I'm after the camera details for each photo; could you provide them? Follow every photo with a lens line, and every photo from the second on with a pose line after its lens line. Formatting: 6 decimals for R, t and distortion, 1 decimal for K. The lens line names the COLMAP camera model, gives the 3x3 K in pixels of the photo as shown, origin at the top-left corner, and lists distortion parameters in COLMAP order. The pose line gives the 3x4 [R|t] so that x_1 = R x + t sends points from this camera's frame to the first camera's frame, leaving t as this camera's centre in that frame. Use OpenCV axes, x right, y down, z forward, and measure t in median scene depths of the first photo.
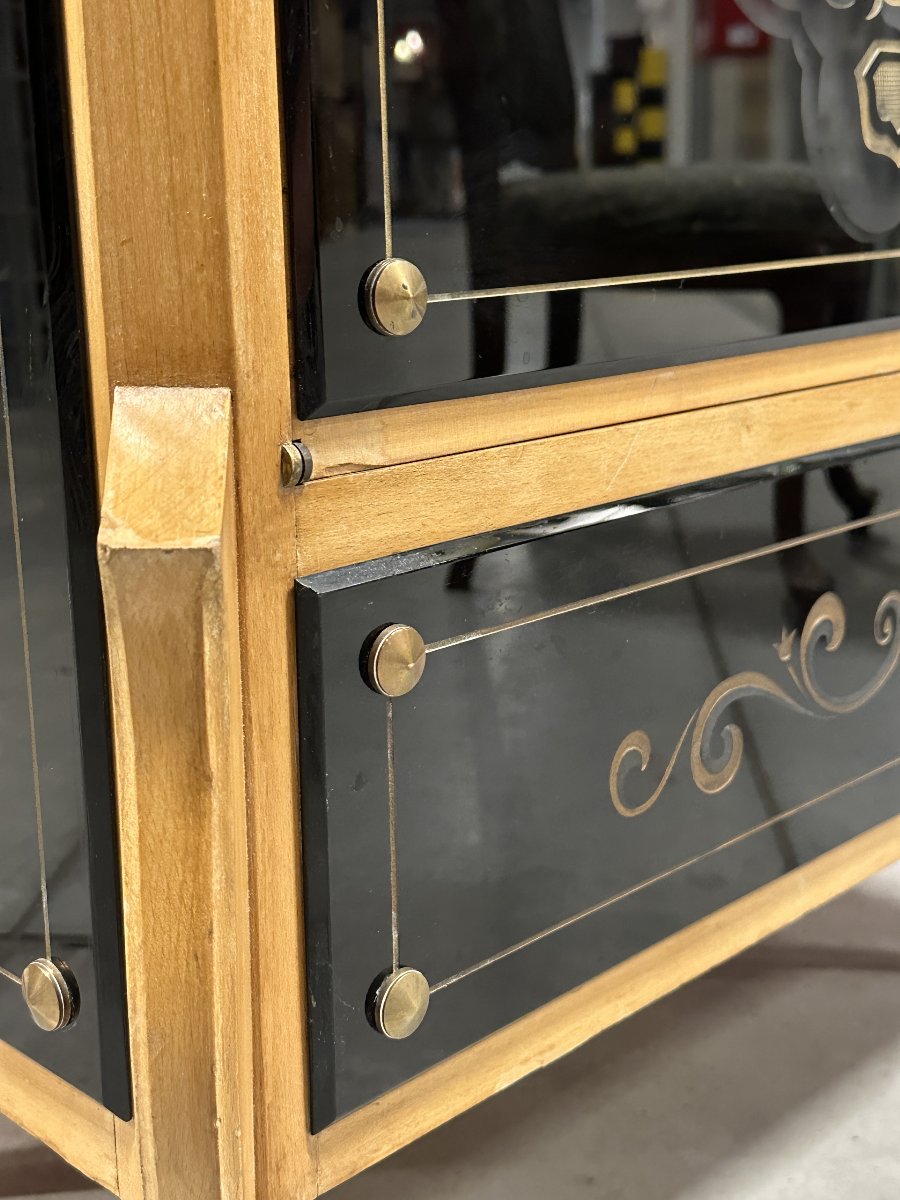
lens RADIAL K [[1683.9, 0, 450.0], [0, 1683.9, 600.0], [0, 0, 1]] dist [0.127291, -0.030674]
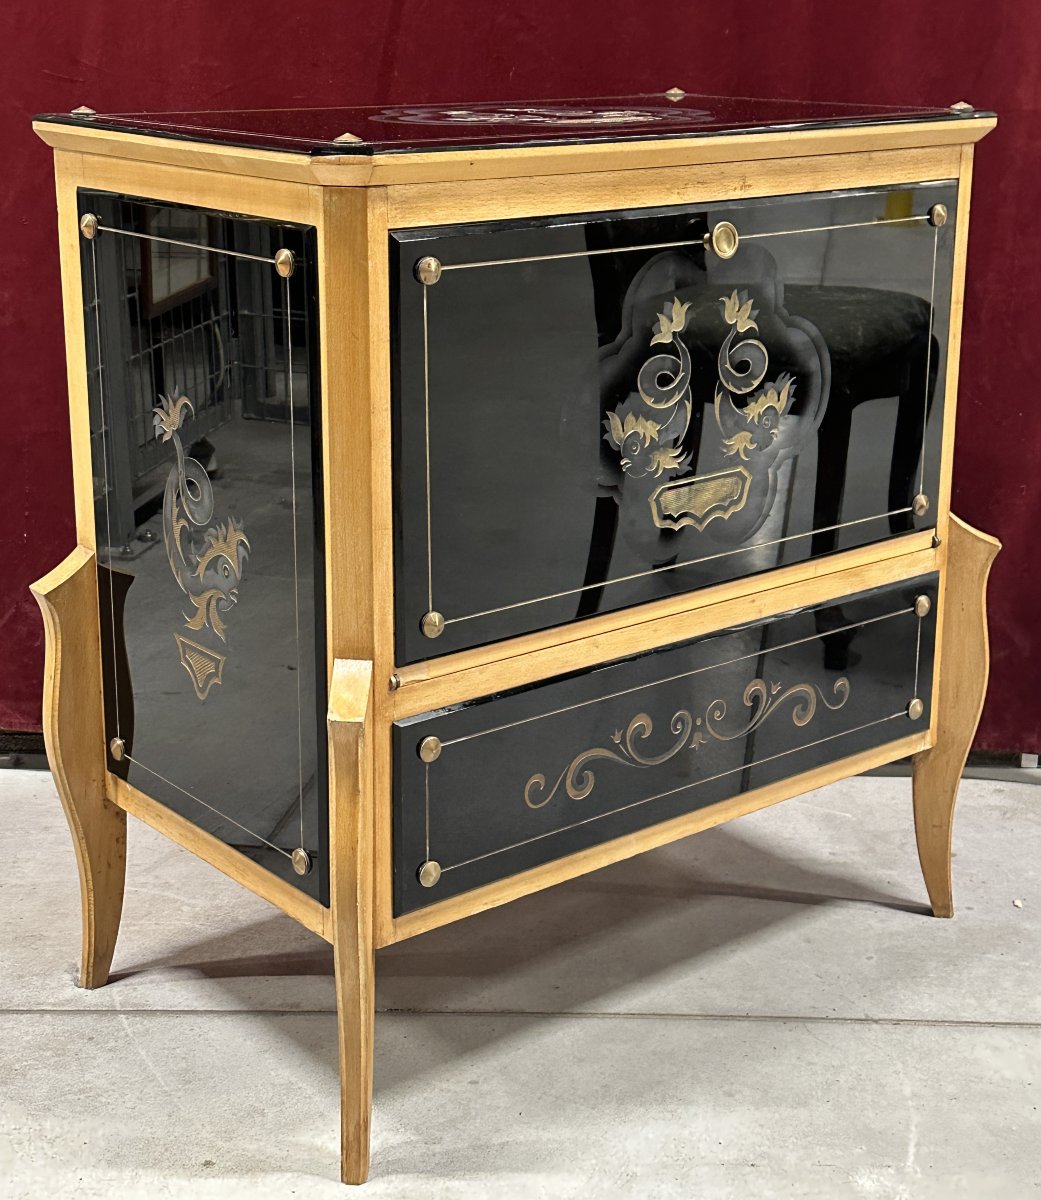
lens RADIAL K [[2001.1, 0, 519.6], [0, 2001.1, 542.6], [0, 0, 1]] dist [0.178755, -0.019271]
pose [[0.994344, 0.046478, -0.095500, 0.435394], [-0.044510, 0.998752, 0.022639, -0.404306], [0.096433, -0.018260, 0.995172, -2.378251]]
